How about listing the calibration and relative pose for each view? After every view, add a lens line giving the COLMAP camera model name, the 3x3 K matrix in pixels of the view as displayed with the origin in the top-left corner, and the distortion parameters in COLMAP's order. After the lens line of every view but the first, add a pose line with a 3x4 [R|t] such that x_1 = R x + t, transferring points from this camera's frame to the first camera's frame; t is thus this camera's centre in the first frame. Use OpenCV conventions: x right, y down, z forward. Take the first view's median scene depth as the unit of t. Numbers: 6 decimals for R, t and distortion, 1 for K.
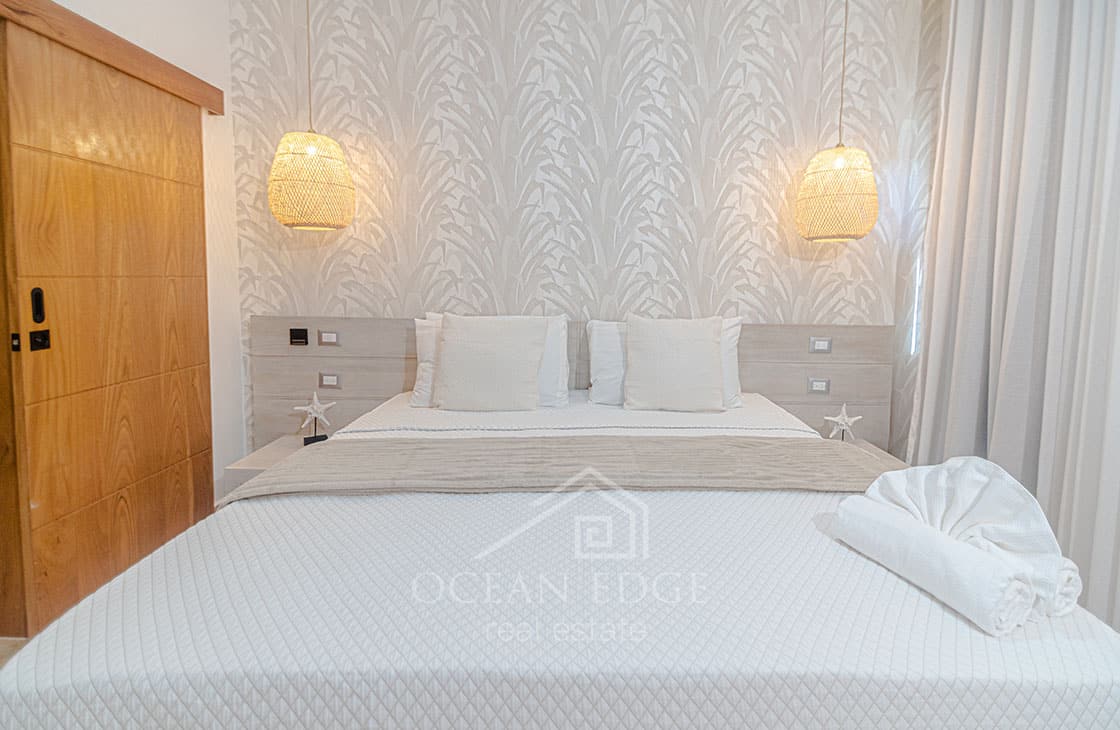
lens RADIAL K [[532.3, 0, 560.0], [0, 532.3, 365.0], [0, 0, 1]] dist [-0.001809, -0.001228]
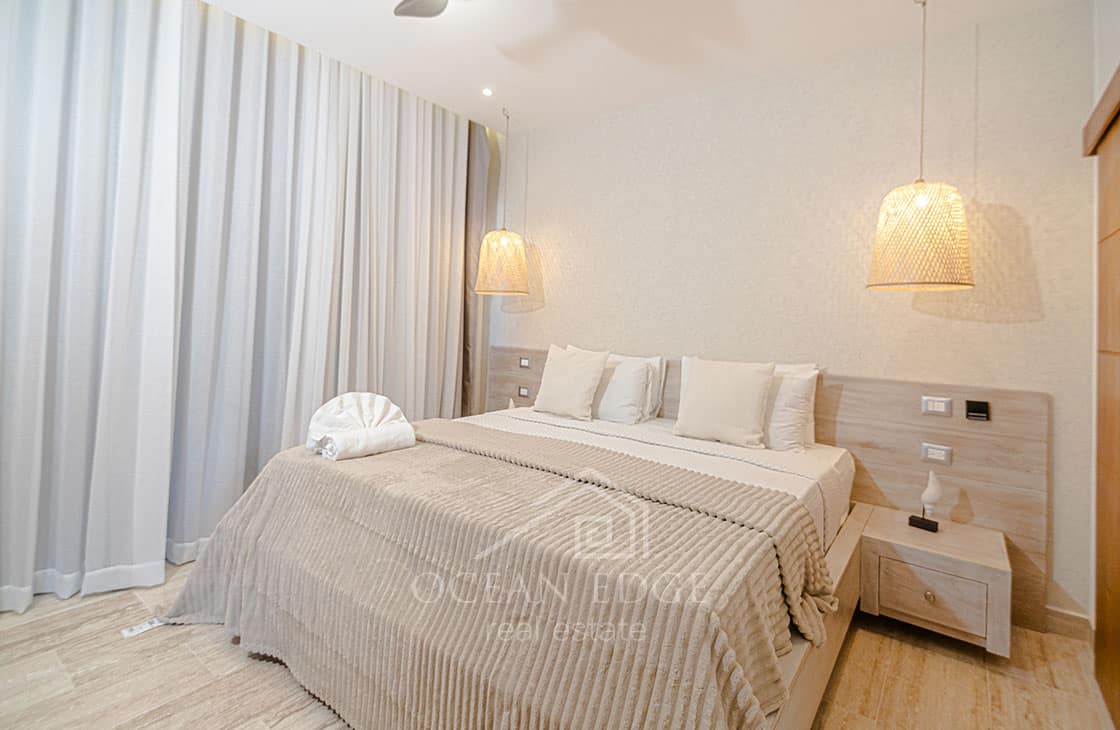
lens RADIAL K [[532.3, 0, 560.0], [0, 532.3, 365.0], [0, 0, 1]] dist [-0.001809, -0.001228]
pose [[0.752340, 0.063754, -0.655683, 0.625127], [-0.121865, 0.991597, -0.043414, 0.007207], [0.647406, 0.112567, 0.753787, -0.030926]]
